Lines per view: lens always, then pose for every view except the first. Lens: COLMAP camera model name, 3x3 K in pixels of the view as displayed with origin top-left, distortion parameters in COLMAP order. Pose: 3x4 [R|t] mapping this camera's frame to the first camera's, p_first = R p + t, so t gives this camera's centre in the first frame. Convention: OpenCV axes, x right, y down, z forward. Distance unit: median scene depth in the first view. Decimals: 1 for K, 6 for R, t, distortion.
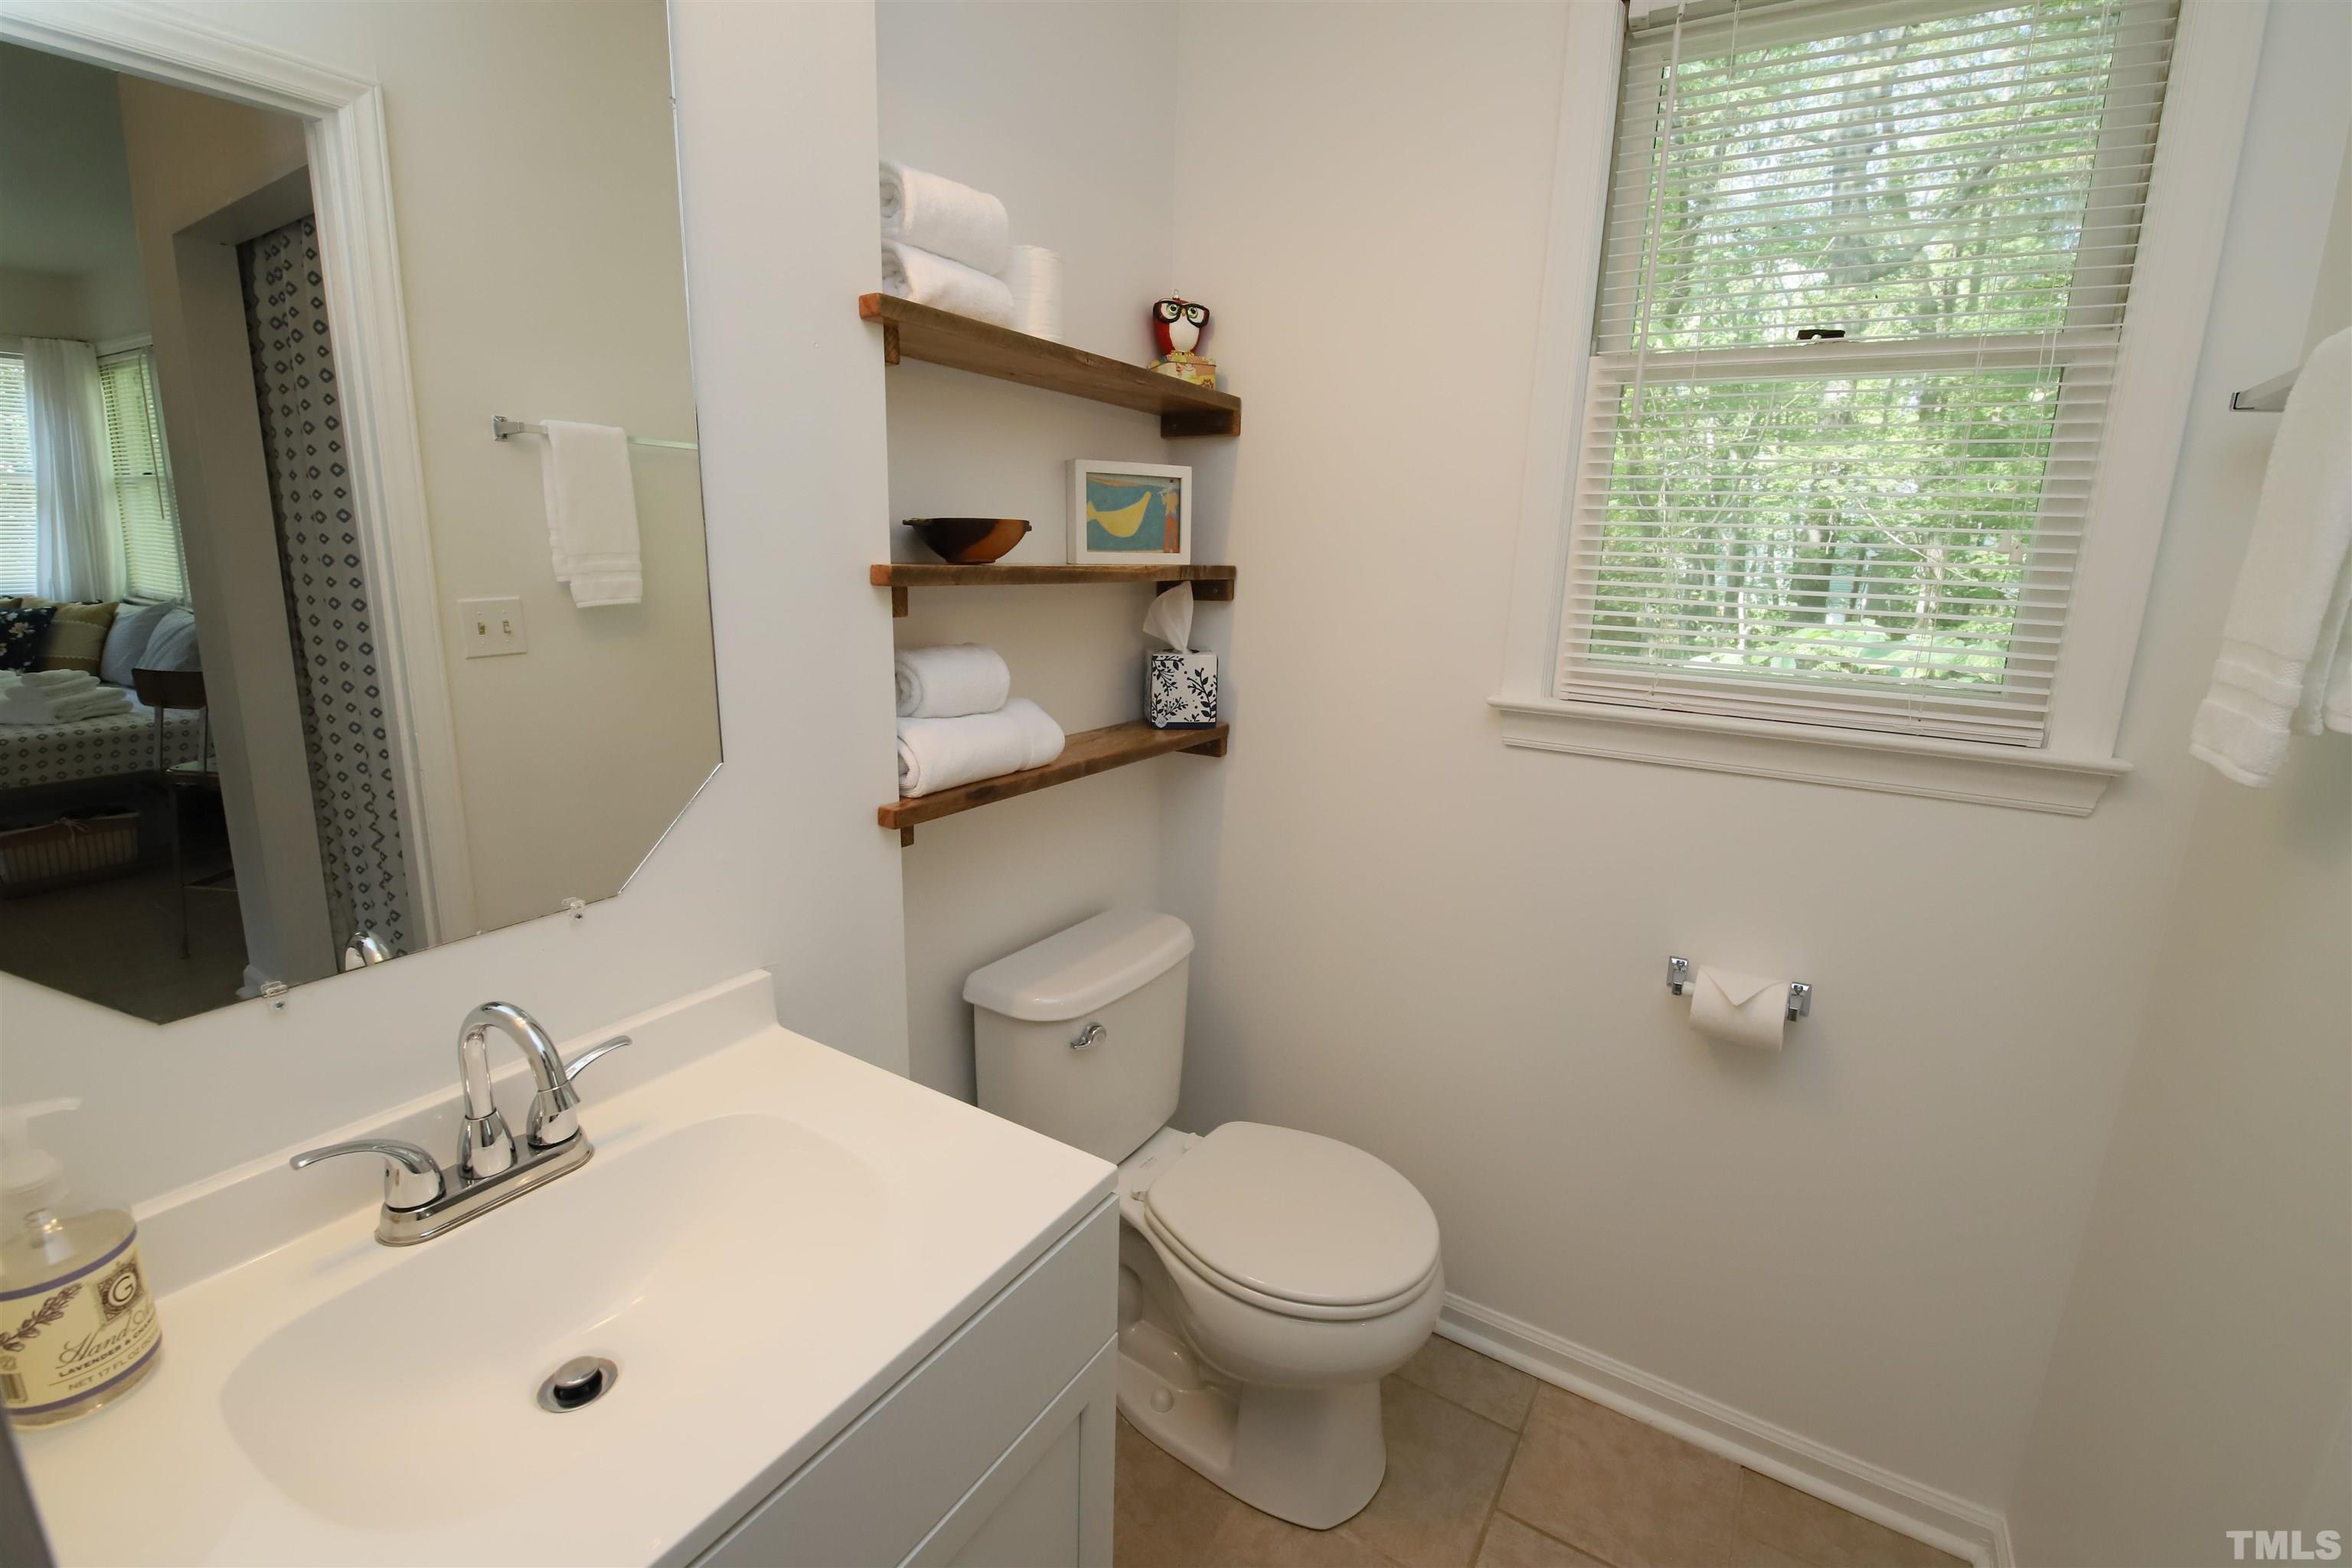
lens RADIAL K [[982.1, 0, 1172.8], [0, 982.1, 758.1], [0, 0, 1]] dist [-0.035692, -0.000665]
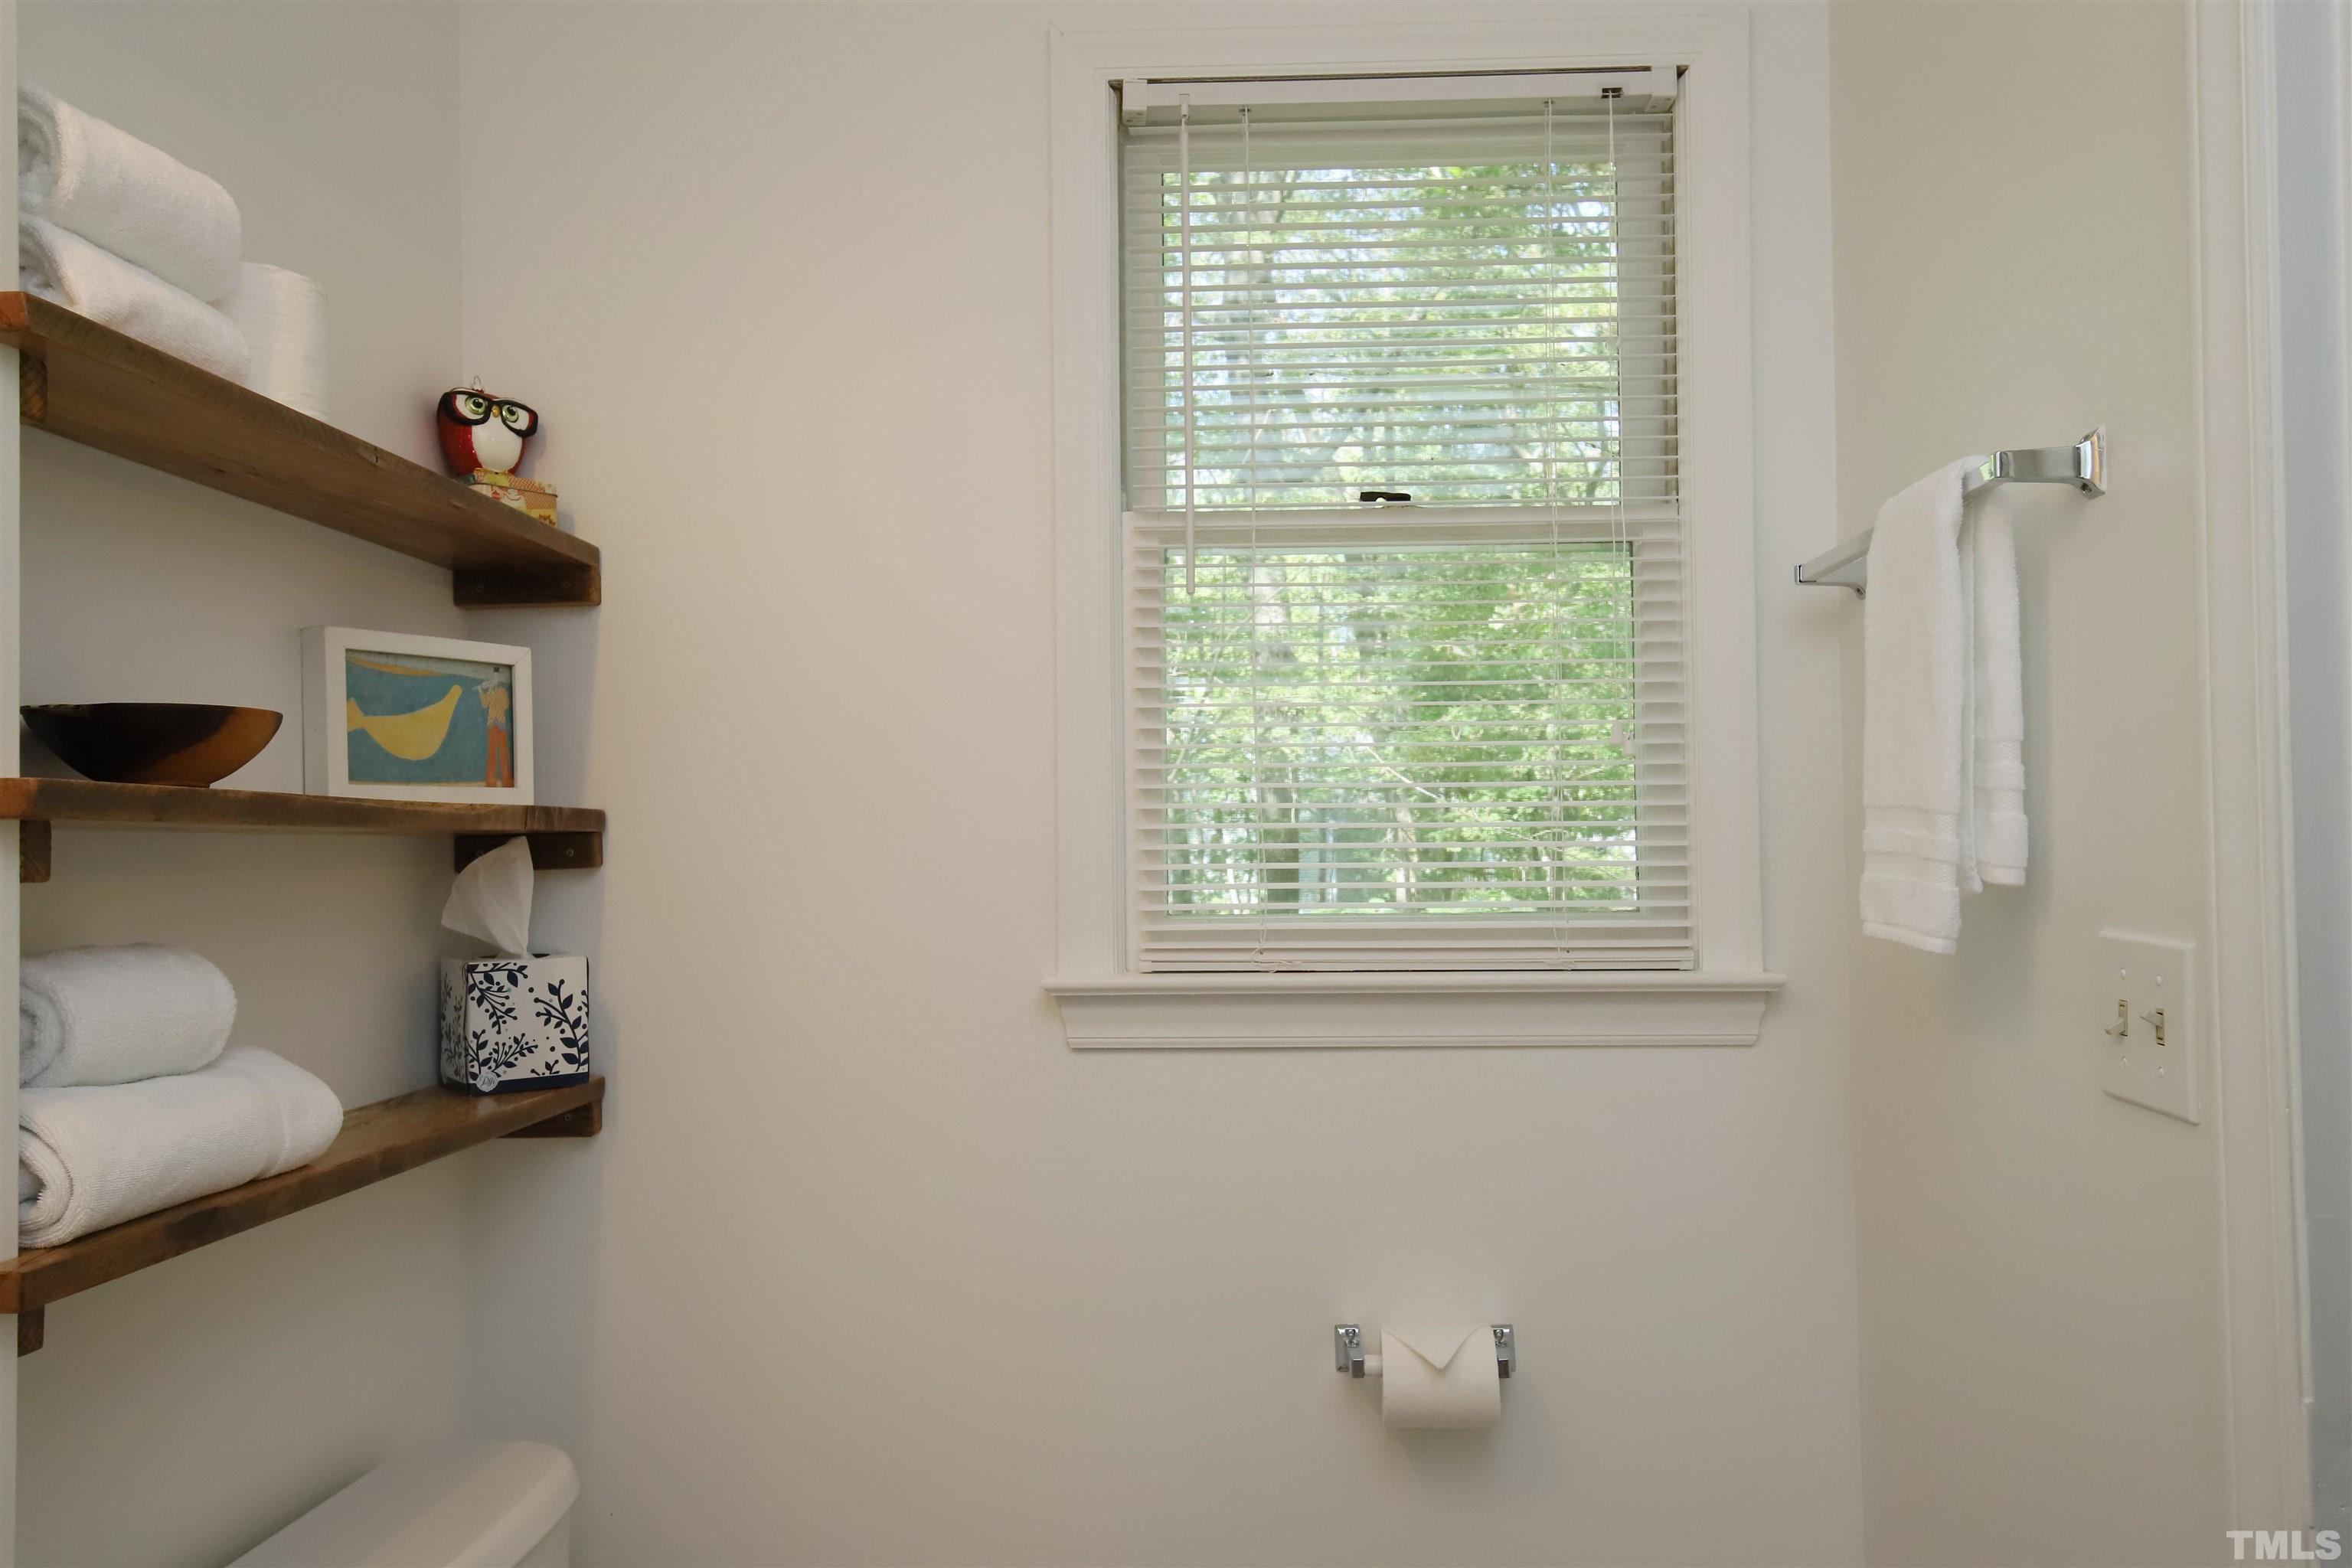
lens RADIAL K [[1575.1, 0, 1176.0], [0, 1575.1, 784.0], [0, 0, 1]] dist [0.004919, -0.040177]
pose [[0.865497, -0.013562, 0.500731, -0.123678], [0.136954, 0.967953, -0.210503, 0.043433], [-0.481829, 0.250767, 0.839617, 0.011574]]
